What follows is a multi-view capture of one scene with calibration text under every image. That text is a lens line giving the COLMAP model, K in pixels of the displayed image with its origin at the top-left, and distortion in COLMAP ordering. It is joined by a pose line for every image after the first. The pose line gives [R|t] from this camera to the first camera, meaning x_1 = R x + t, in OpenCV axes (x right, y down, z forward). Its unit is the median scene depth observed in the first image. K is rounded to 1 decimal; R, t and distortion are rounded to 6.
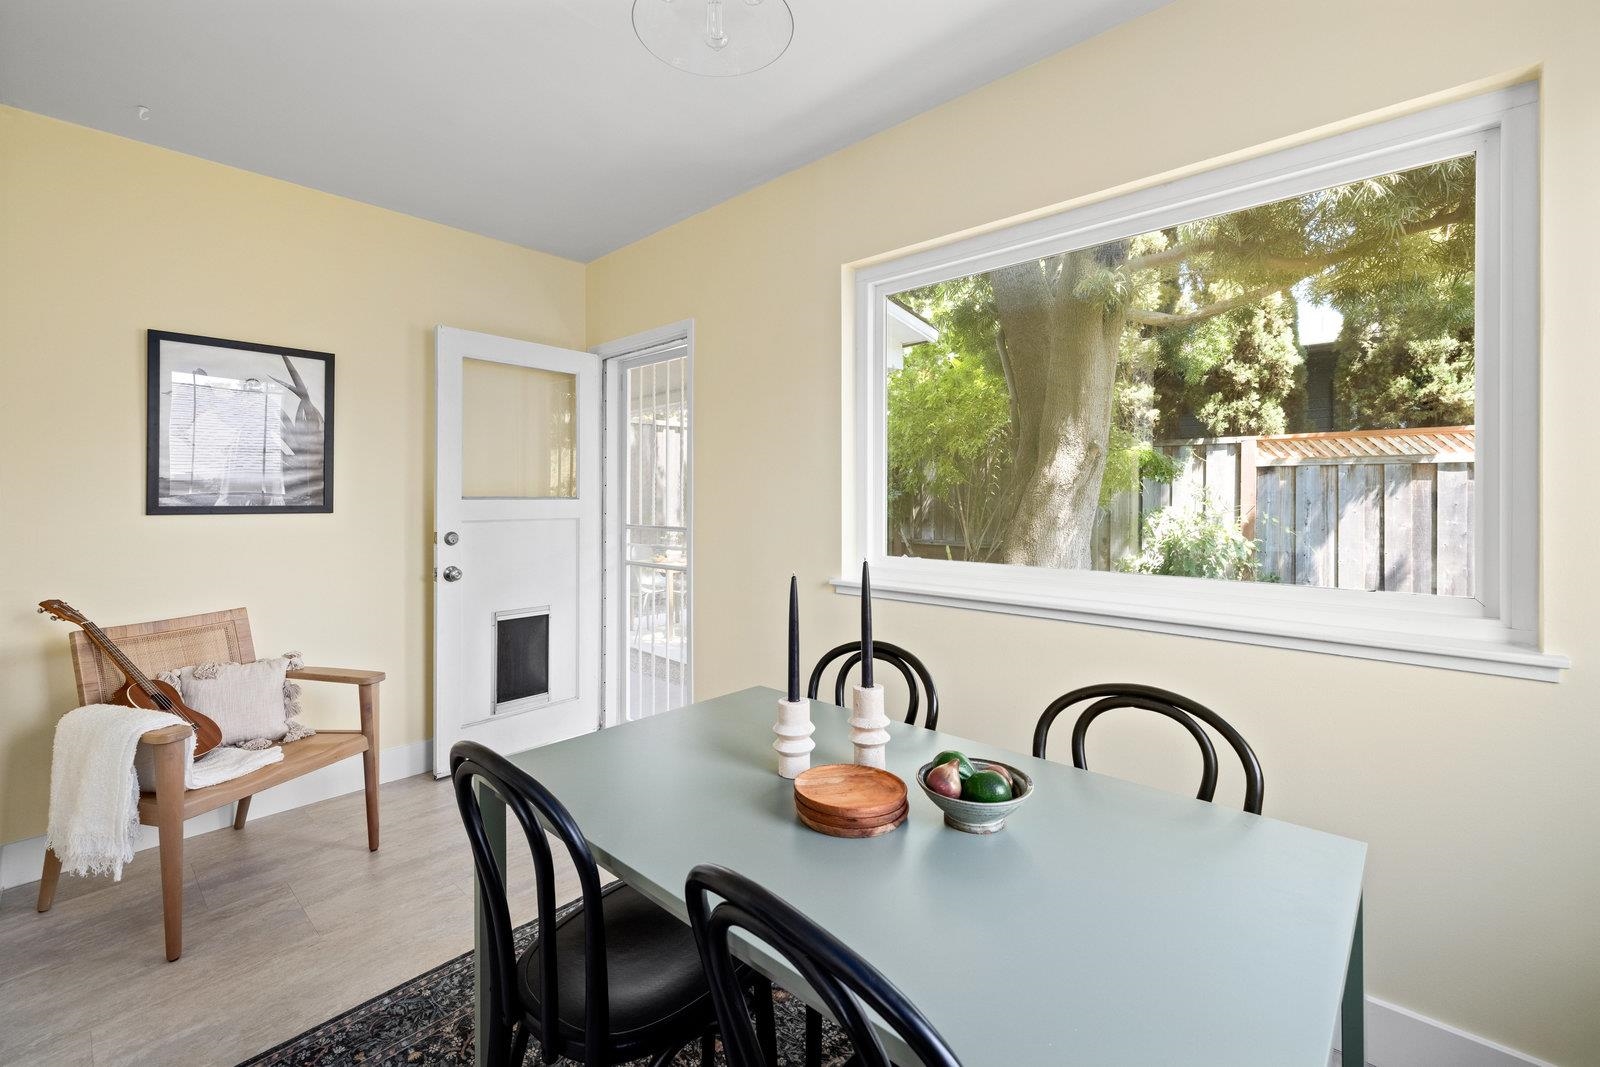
lens RADIAL K [[713.0, 0, 762.7], [0, 713.0, 498.2], [0, 0, 1]] dist [0.003793, -0.000096]
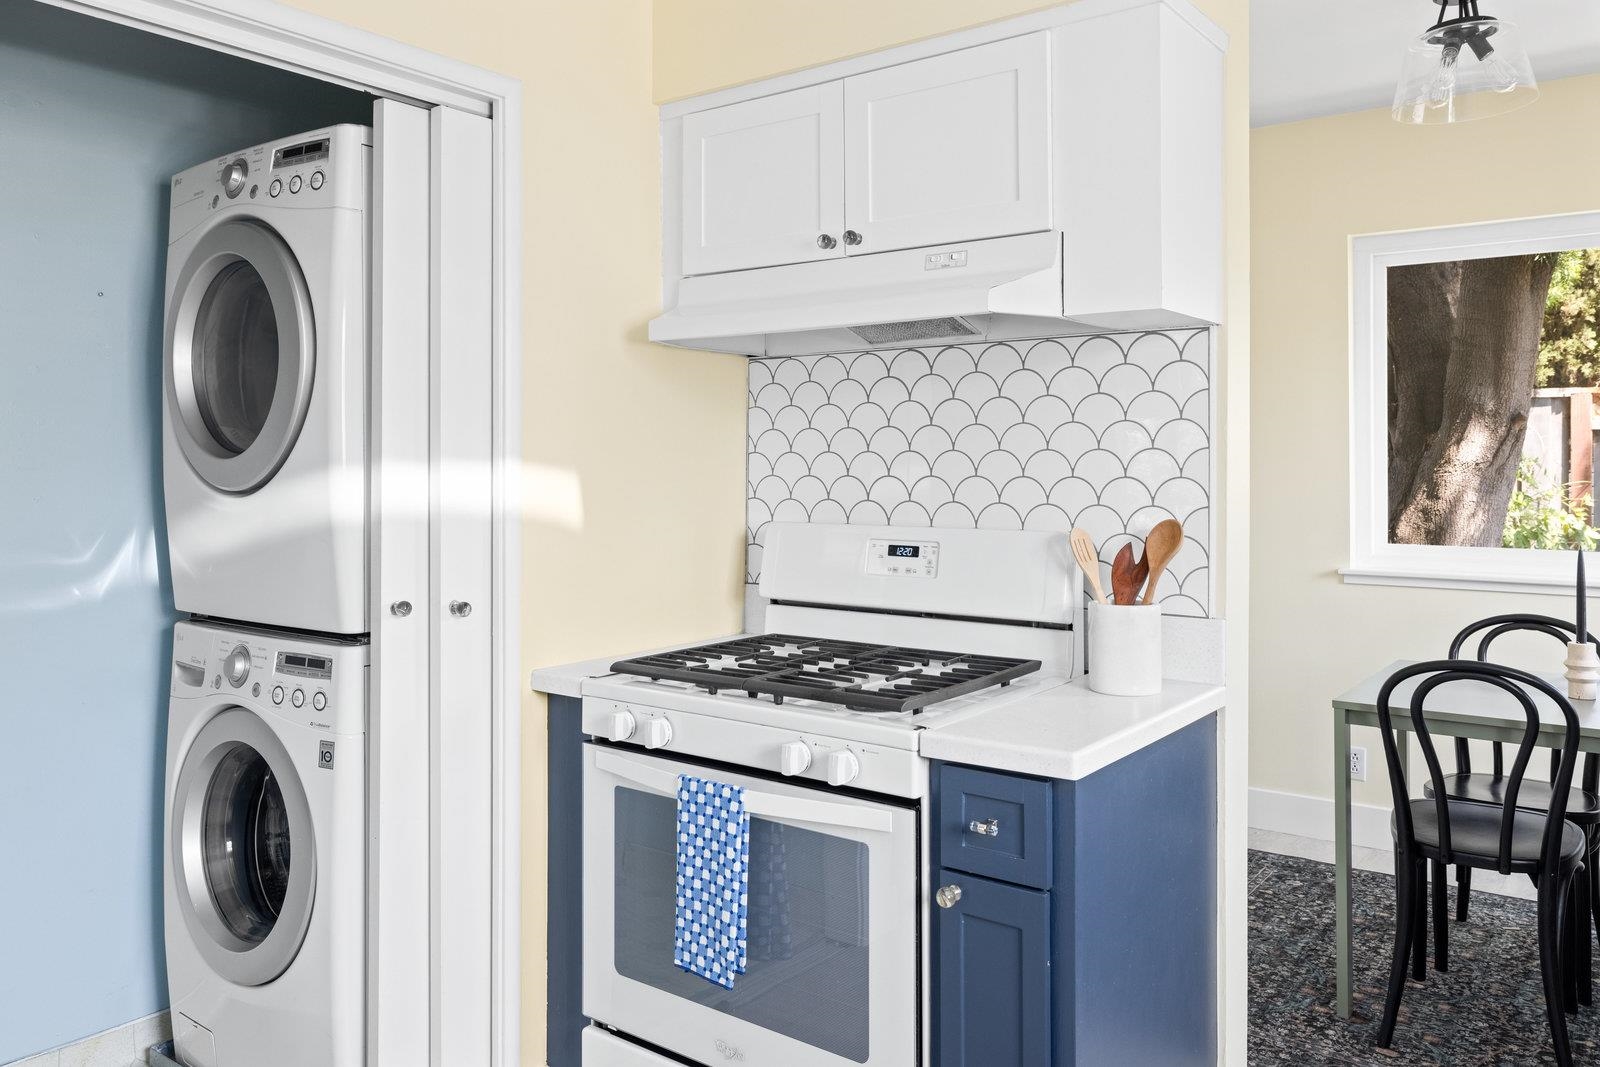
lens RADIAL K [[1197.7, 0, 805.0], [0, 1197.7, 466.6], [0, 0, 1]] dist [-0.005529, 0.006536]
pose [[0.996211, -0.004229, 0.086863, -0.229558], [0.004583, 0.999982, -0.003882, -0.005425], [-0.086845, 0.004266, 0.996213, -0.158485]]
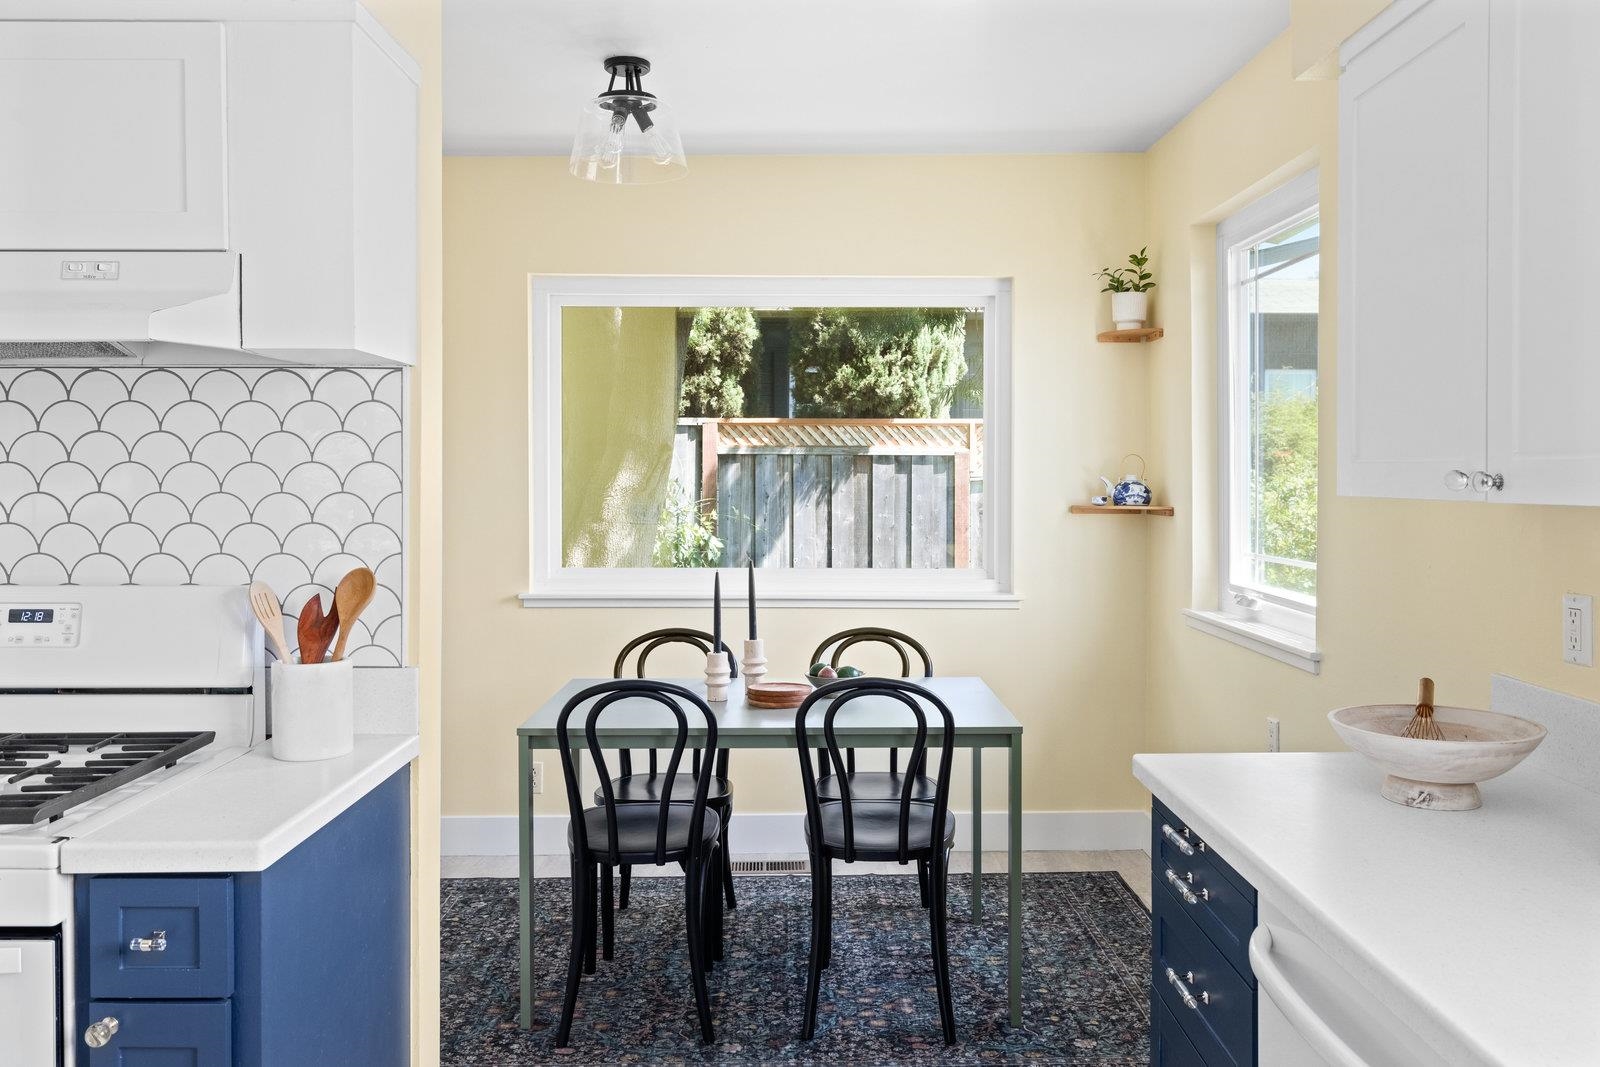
lens RADIAL K [[1224.1, 0, 798.6], [0, 1224.1, 504.9], [0, 0, 1]] dist [0.000590, 0.002681]
pose [[0.740205, -0.013694, 0.672242, -0.231042], [0.001242, 0.999819, 0.018999, -0.012108], [-0.672380, -0.013228, 0.740088, -0.154251]]
